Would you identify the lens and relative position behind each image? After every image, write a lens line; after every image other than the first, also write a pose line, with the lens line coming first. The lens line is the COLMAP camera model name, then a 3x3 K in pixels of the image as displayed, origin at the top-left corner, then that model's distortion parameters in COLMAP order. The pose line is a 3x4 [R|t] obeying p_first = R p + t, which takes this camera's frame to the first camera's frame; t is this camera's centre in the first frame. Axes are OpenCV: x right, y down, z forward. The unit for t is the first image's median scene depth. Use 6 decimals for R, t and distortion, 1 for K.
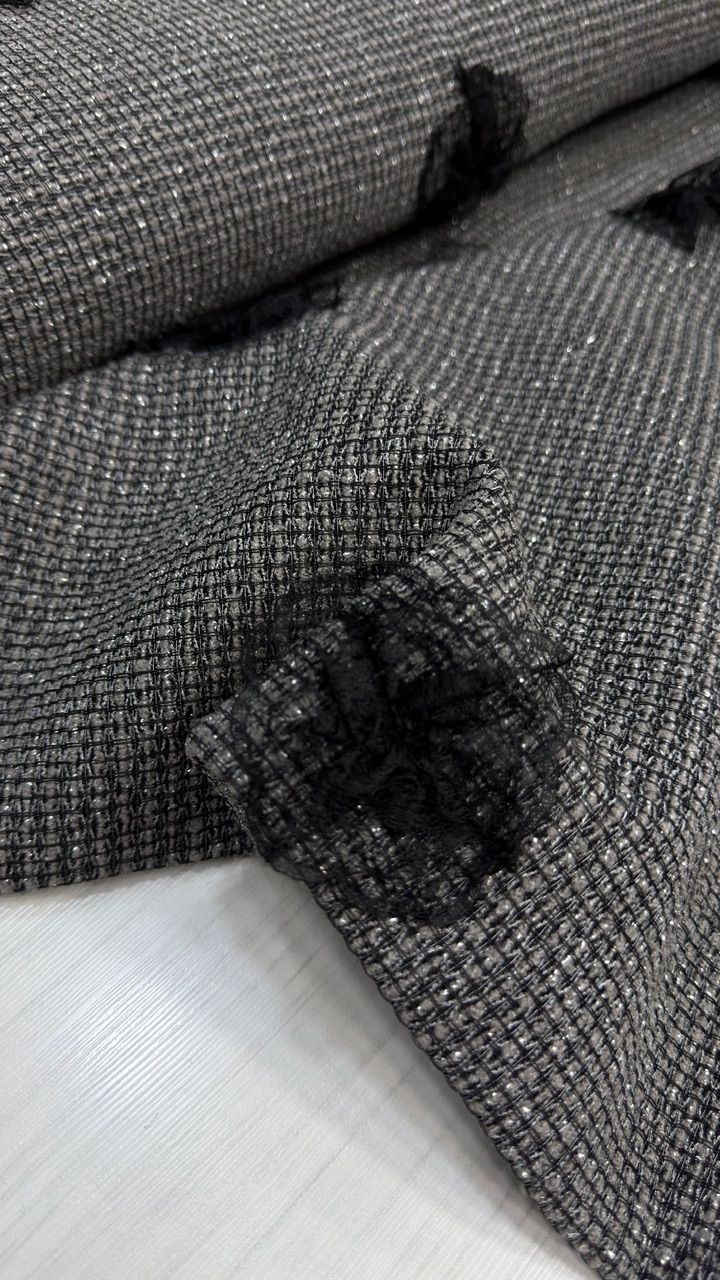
lens RADIAL K [[1018.3, 0, 360.0], [0, 1018.3, 640.0], [0, 0, 1]] dist [-0.028623, -0.005551]
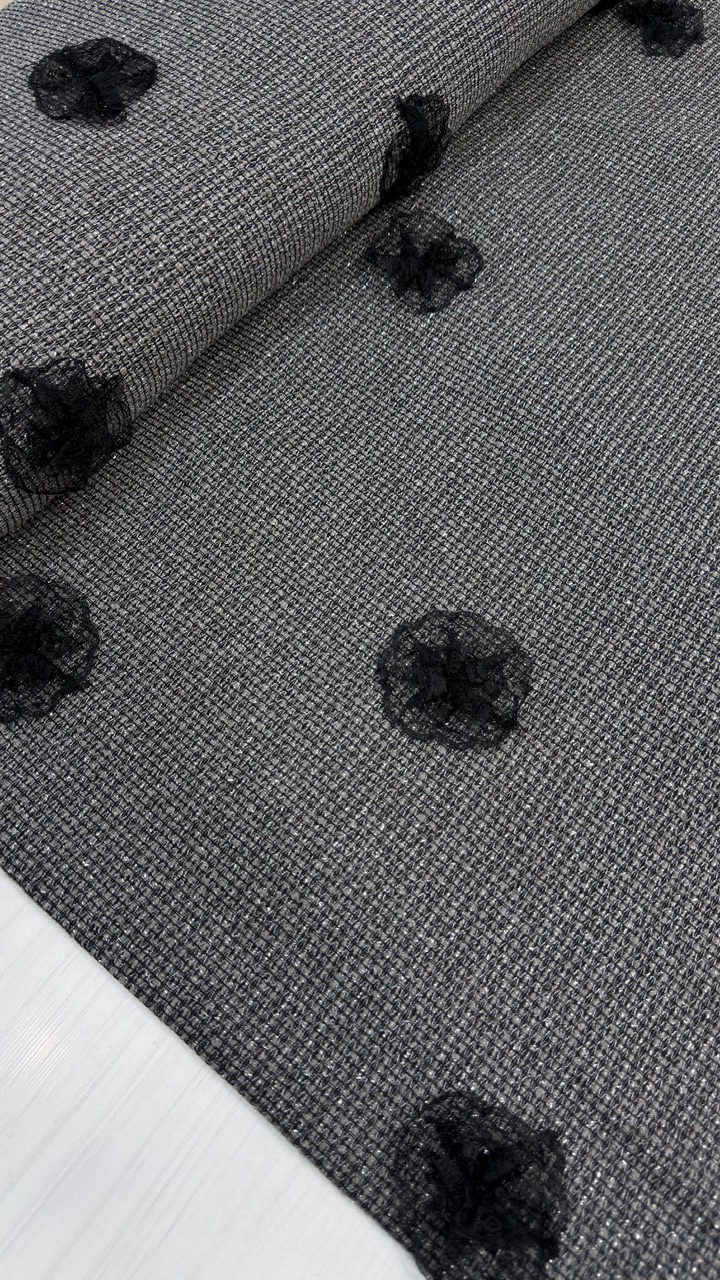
lens RADIAL K [[1018.3, 0, 360.0], [0, 1018.3, 640.0], [0, 0, 1]] dist [-0.028623, -0.005551]
pose [[0.993576, -0.112959, -0.006881, -0.046803], [0.112281, 0.976364, 0.184677, -0.093195], [-0.014143, -0.184263, 0.982775, -0.750533]]
